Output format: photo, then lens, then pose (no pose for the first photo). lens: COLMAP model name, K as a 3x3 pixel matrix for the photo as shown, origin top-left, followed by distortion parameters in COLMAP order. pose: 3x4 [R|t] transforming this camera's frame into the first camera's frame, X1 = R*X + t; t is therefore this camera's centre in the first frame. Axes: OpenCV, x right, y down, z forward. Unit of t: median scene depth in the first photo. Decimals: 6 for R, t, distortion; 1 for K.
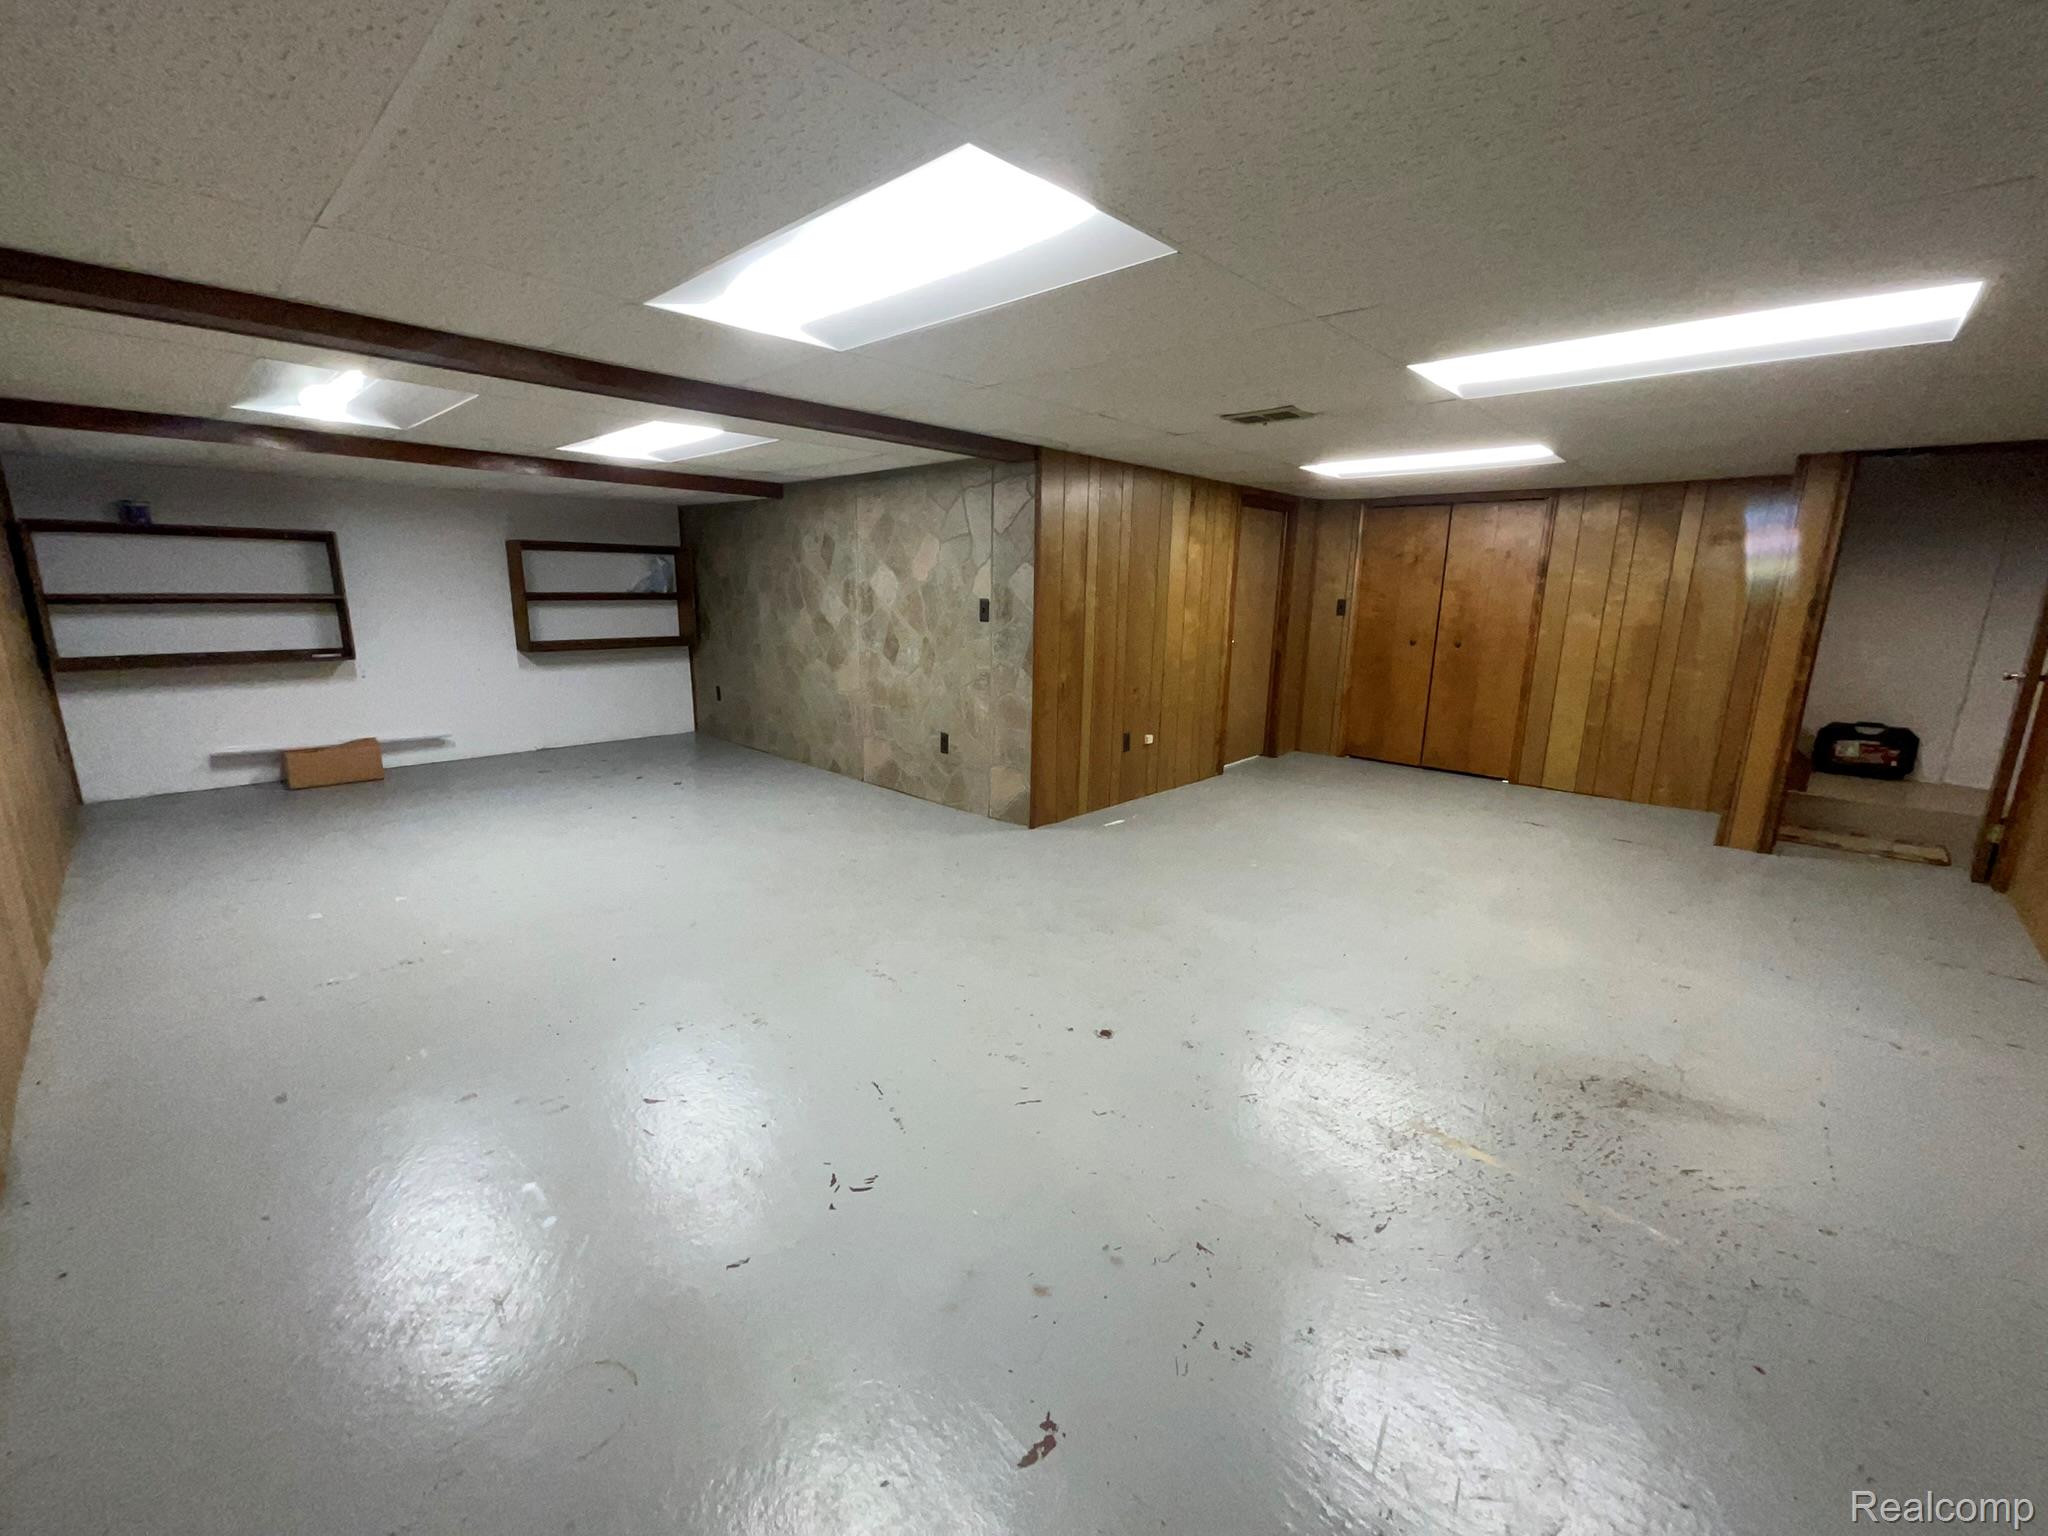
lens RADIAL K [[828.0, 0, 1025.6], [0, 828.0, 766.1], [0, 0, 1]] dist [-0.010373, 0.006631]
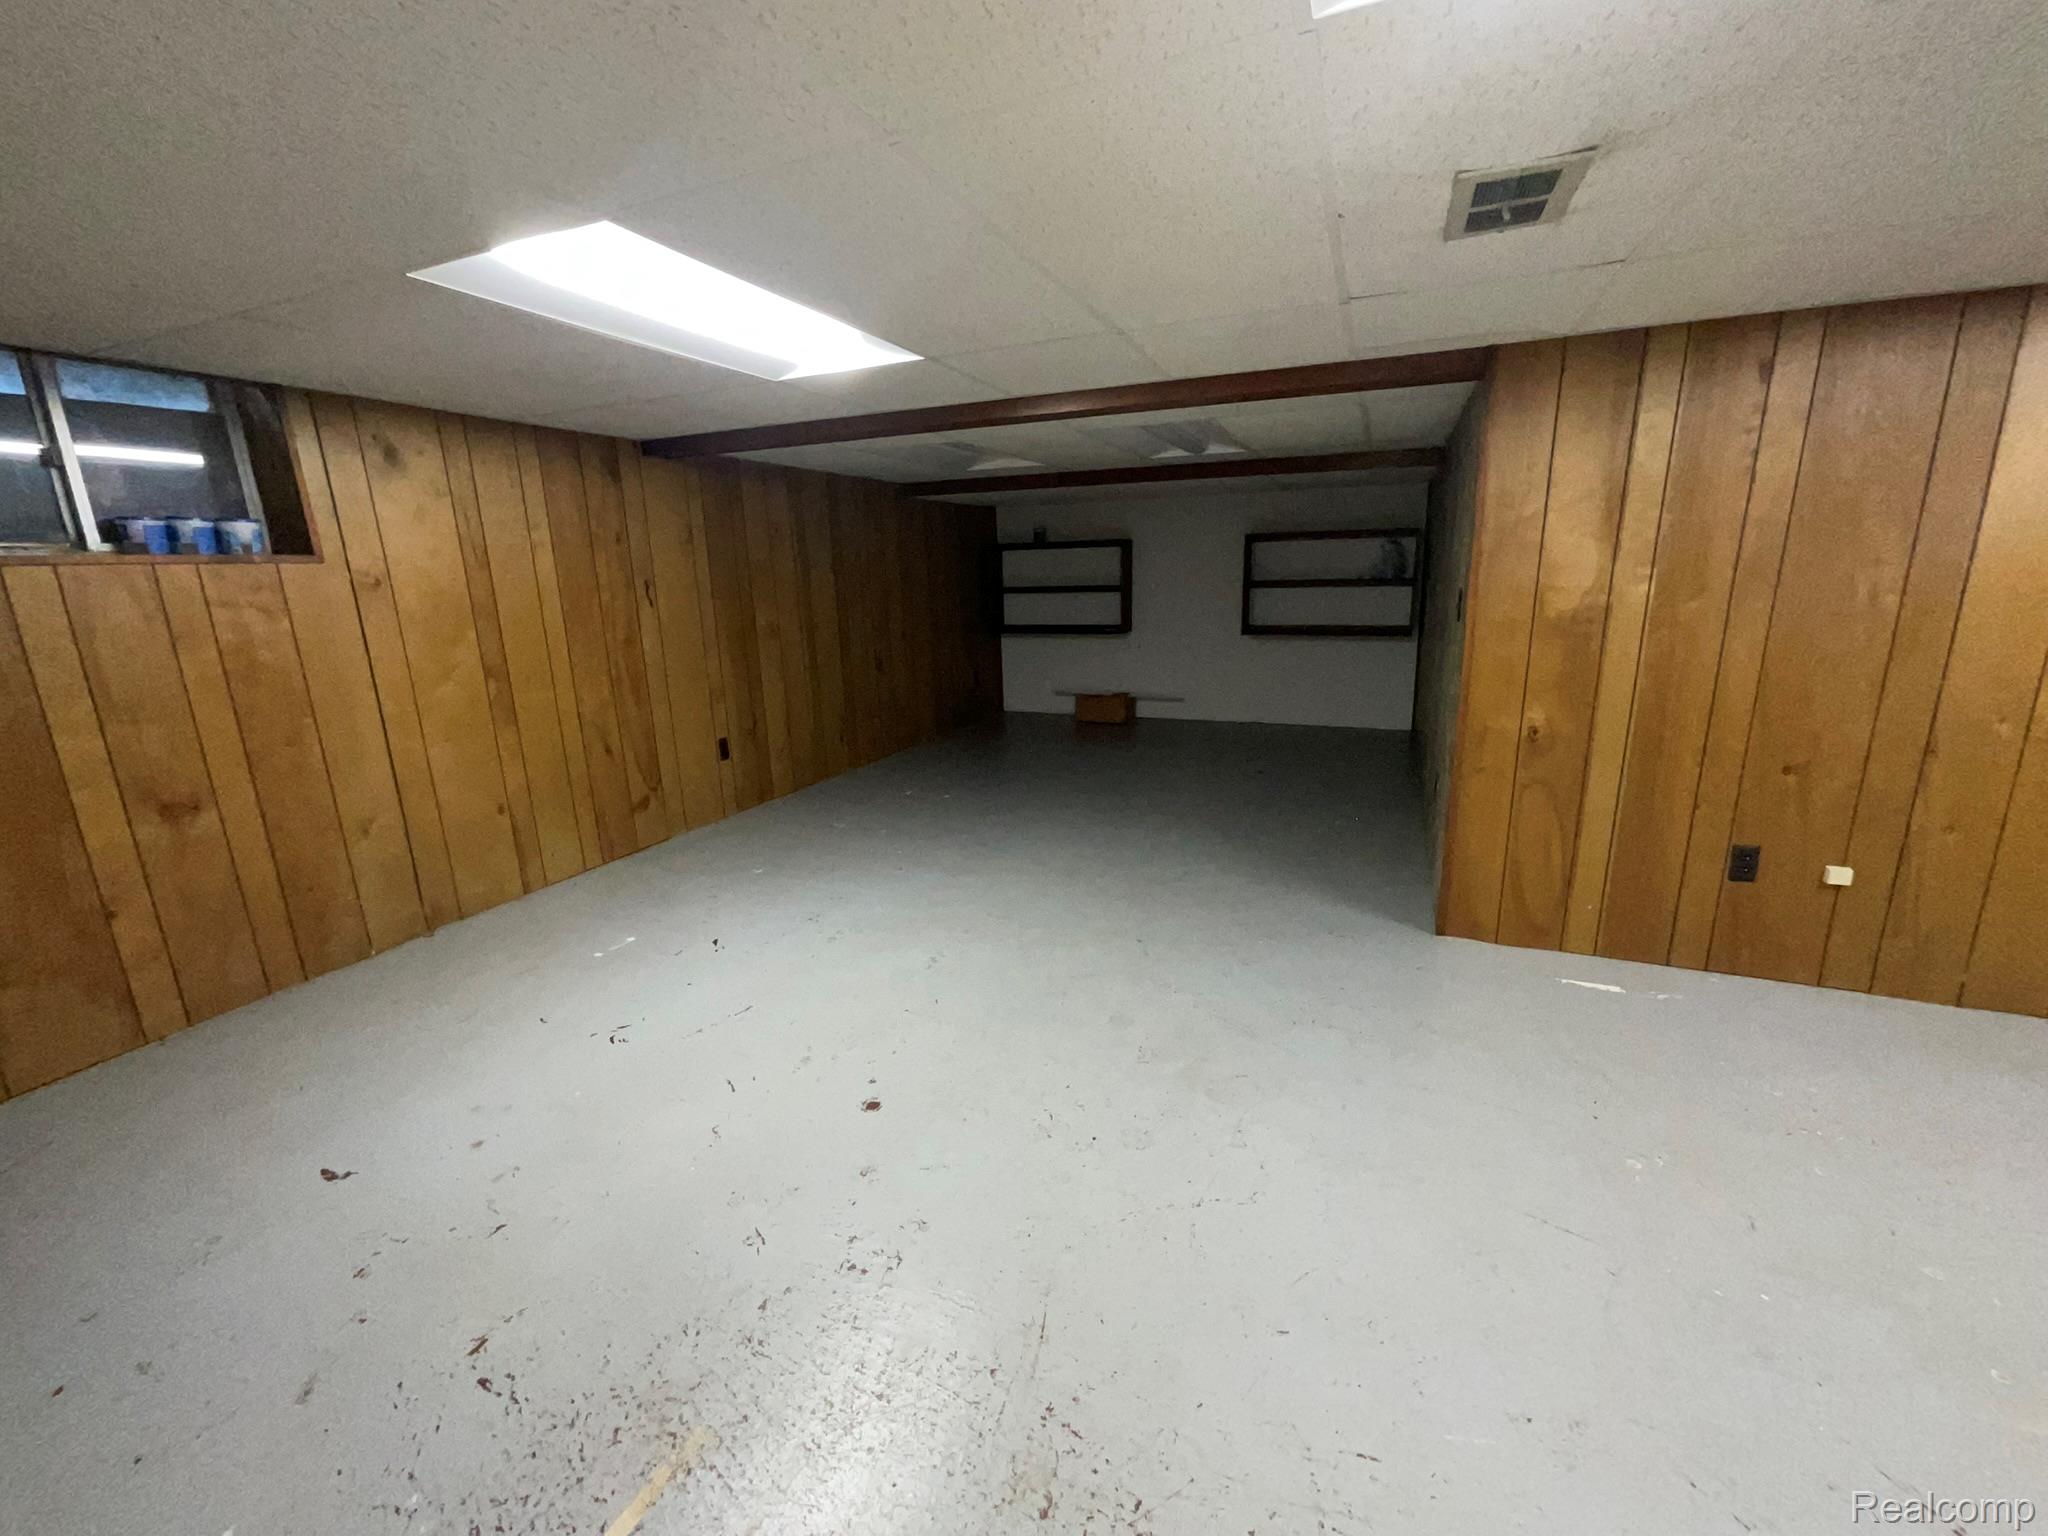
lens RADIAL K [[828.0, 0, 1025.6], [0, 828.0, 766.1], [0, 0, 1]] dist [-0.010373, 0.006631]
pose [[0.342923, 0.196576, -0.918565, 0.417324], [-0.172547, 0.974402, 0.144110, -0.082636], [0.923380, 0.109077, 0.368064, 0.379052]]
